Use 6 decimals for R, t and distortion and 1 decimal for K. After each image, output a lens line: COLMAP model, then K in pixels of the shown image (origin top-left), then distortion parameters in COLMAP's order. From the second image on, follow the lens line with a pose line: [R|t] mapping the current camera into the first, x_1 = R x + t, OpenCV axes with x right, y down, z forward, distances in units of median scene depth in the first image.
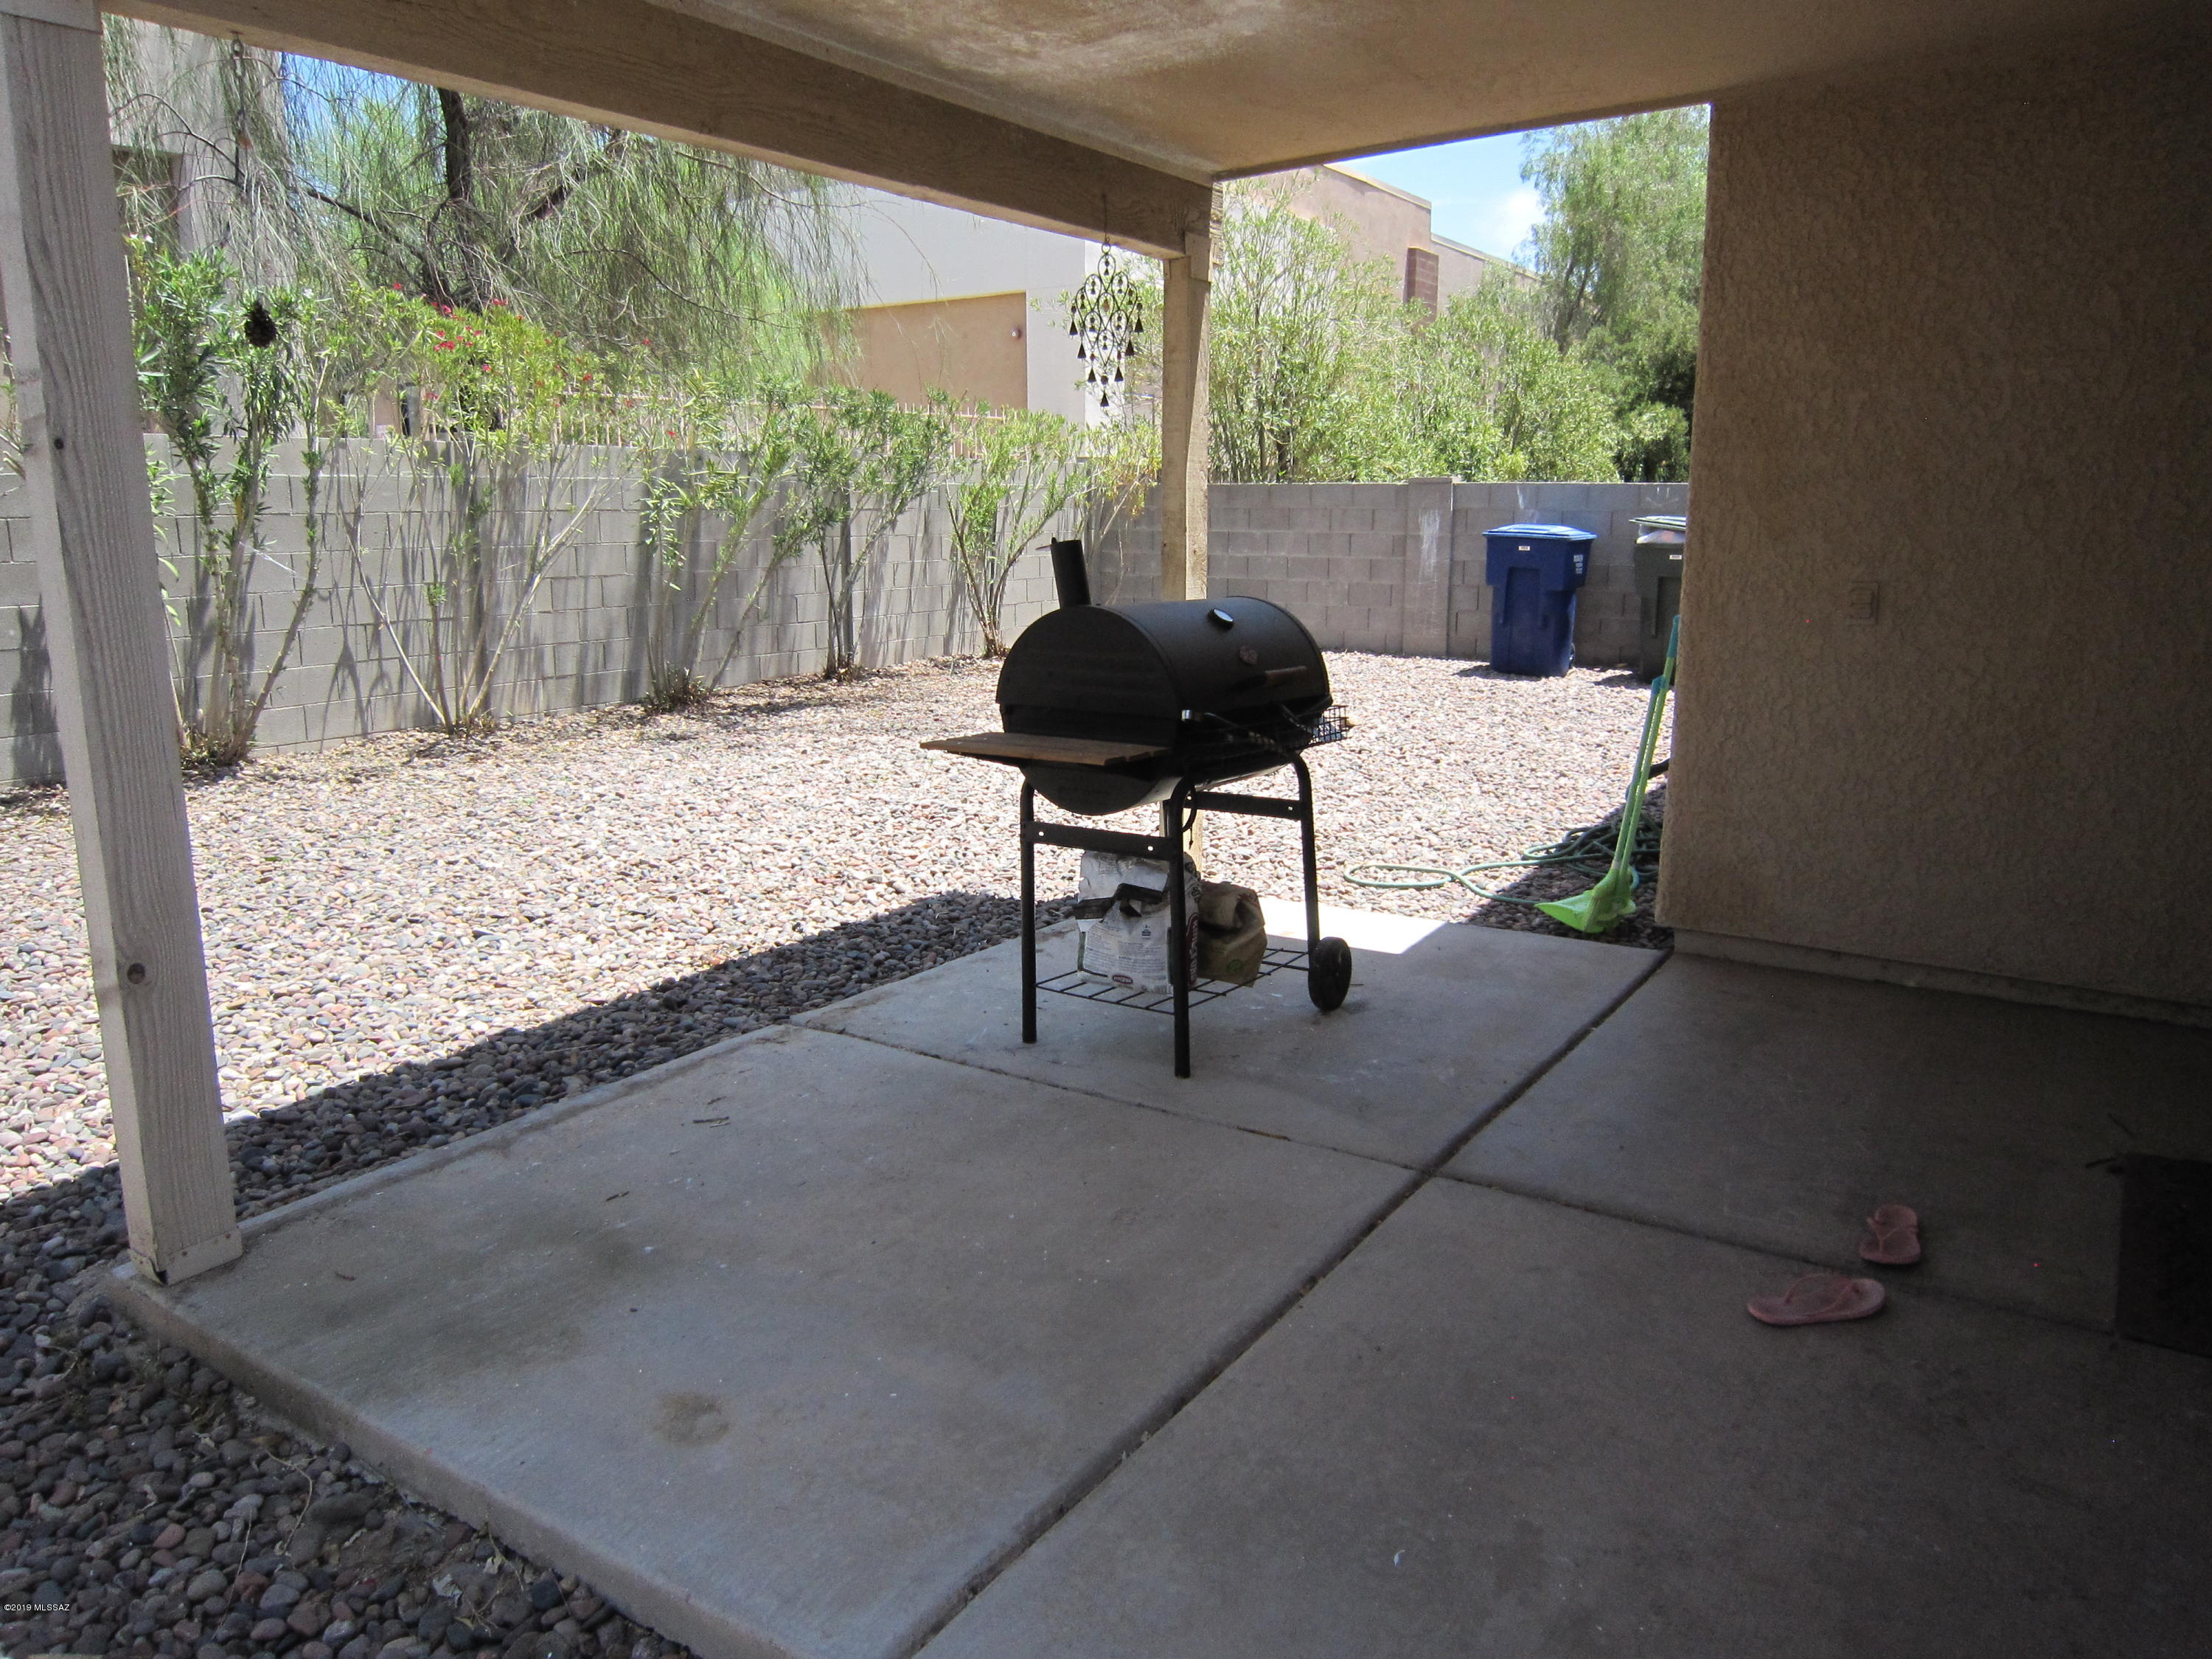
lens RADIAL K [[1571.3, 0, 1095.3], [0, 1571.3, 840.3], [0, 0, 1]] dist [-0.053972, 0.012543]
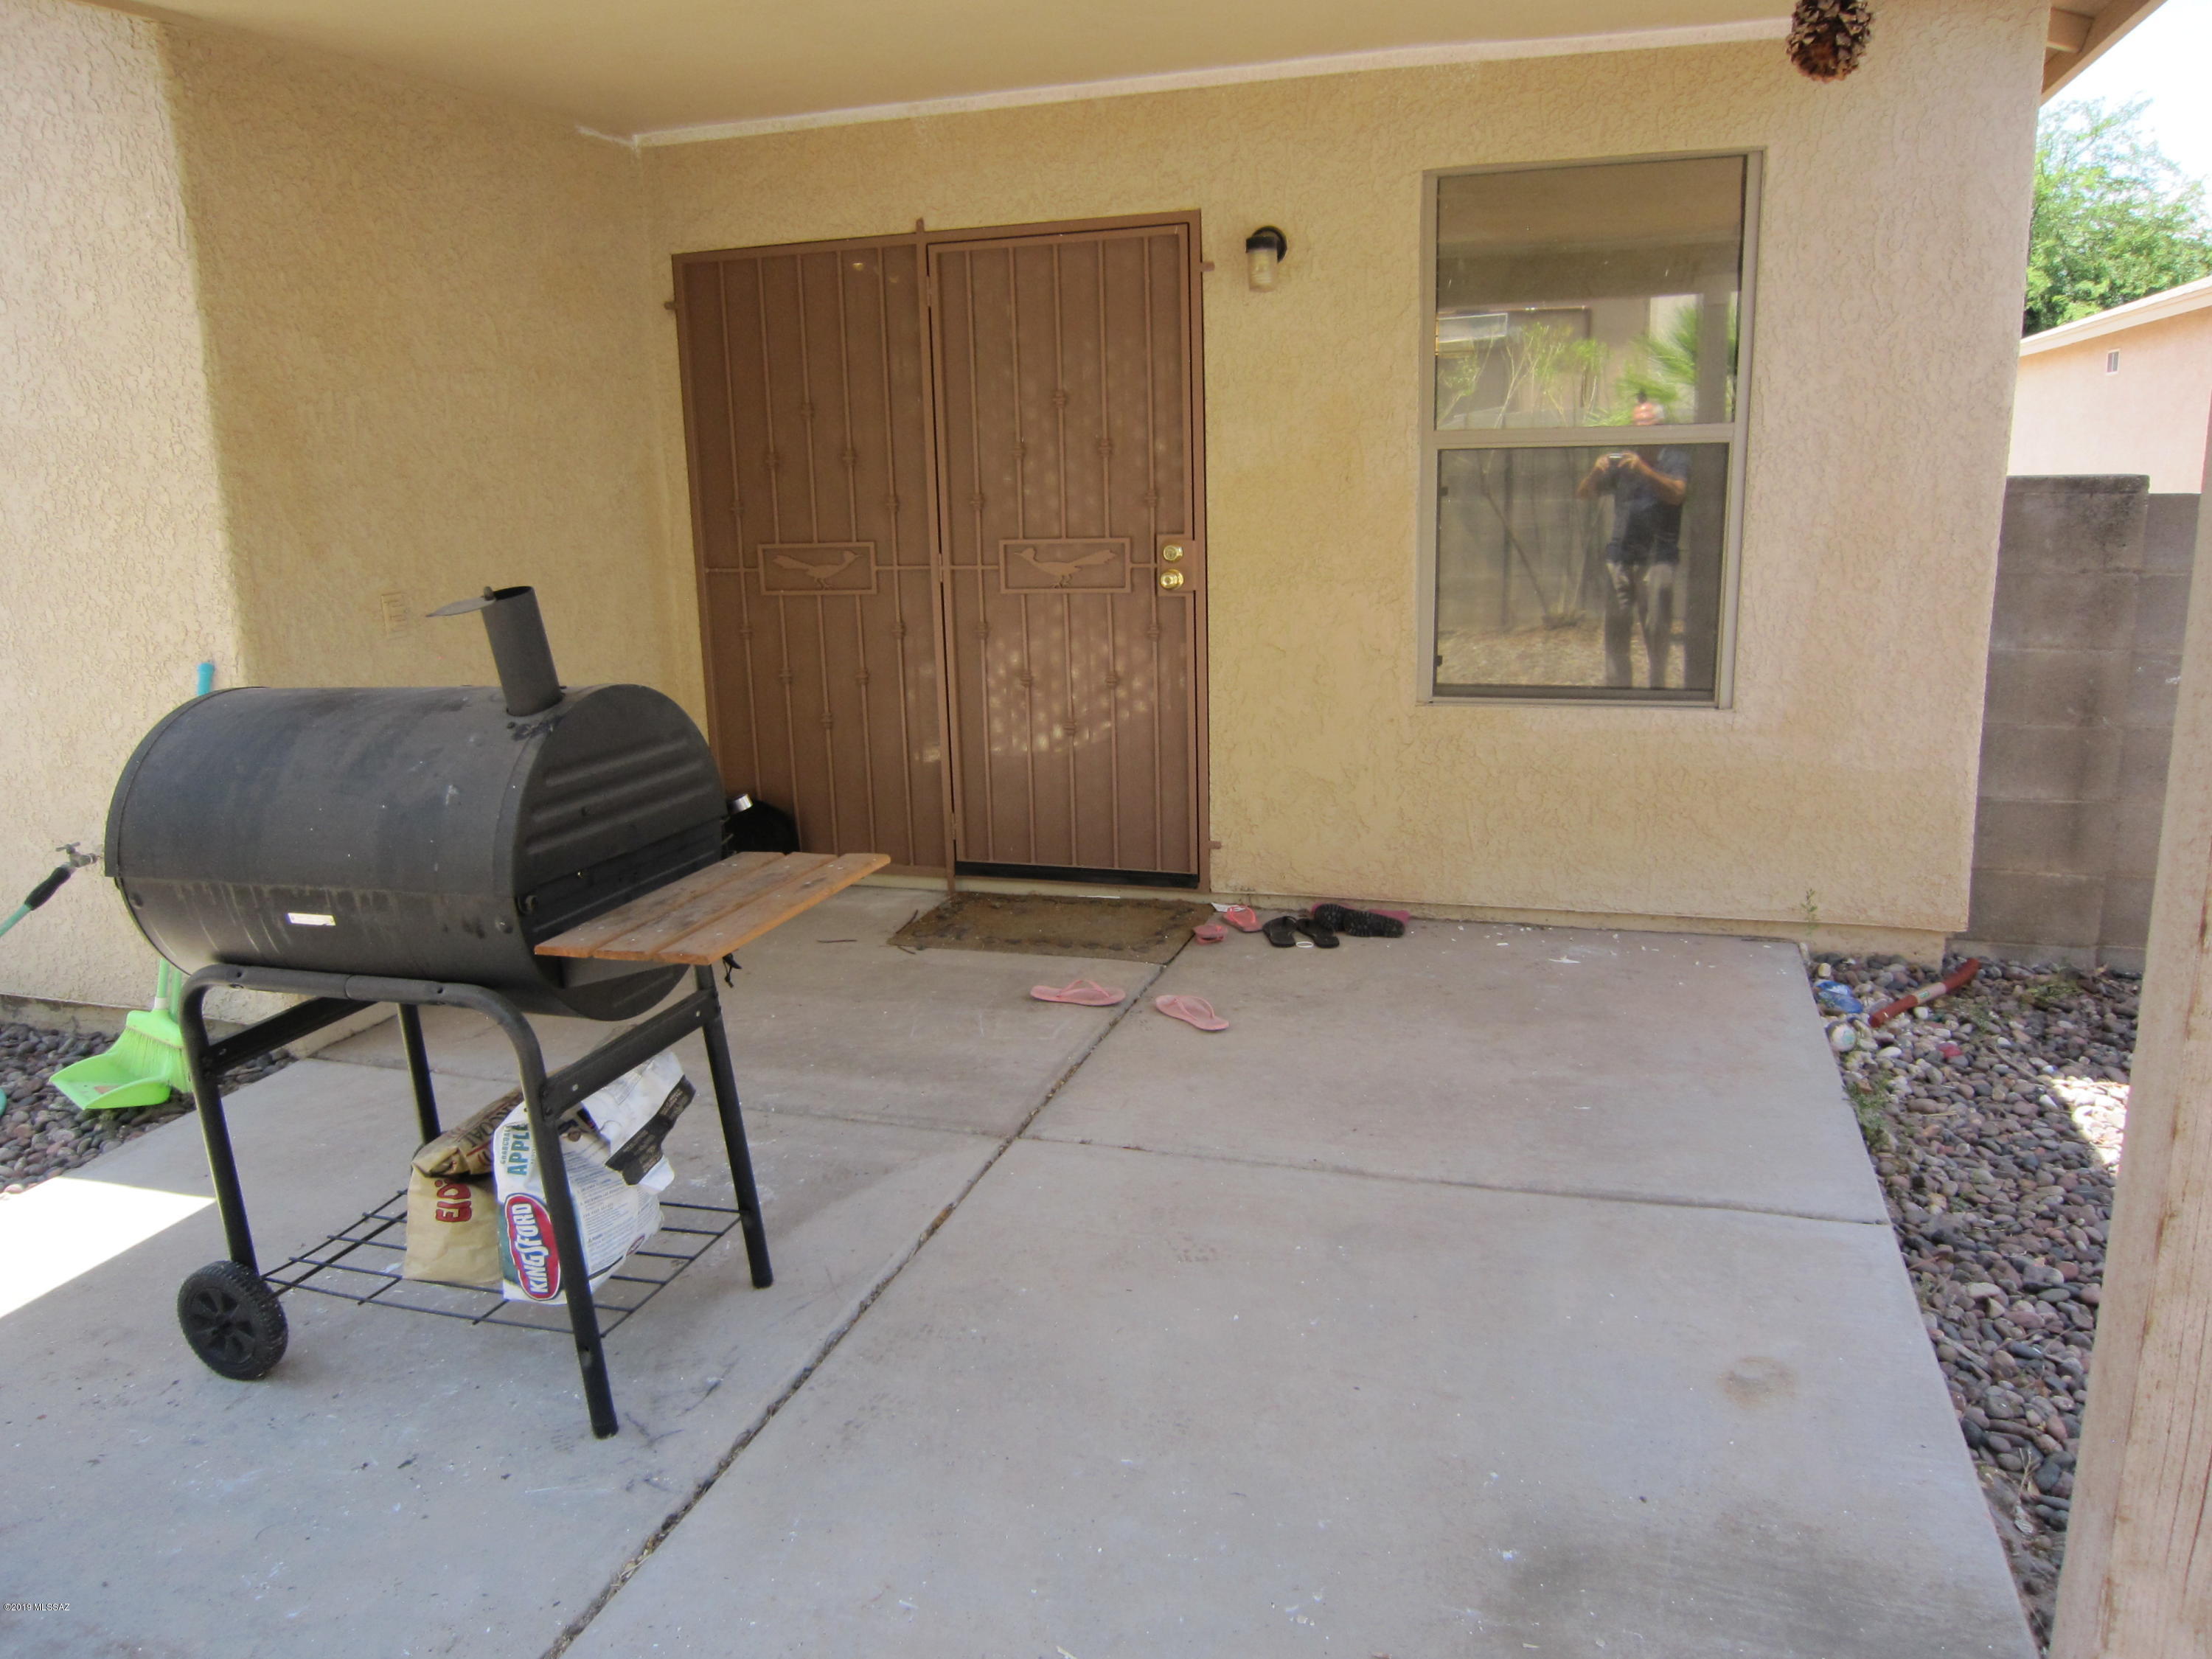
lens RADIAL K [[1571.3, 0, 1096.2], [0, 1571.3, 825.1], [0, 0, 1]] dist [-0.053972, 0.012543]
pose [[-0.279704, -0.200400, 0.938939, -0.677722], [0.227449, 0.936302, 0.267593, -0.228564], [-0.932756, 0.288407, -0.216306, 1.008232]]
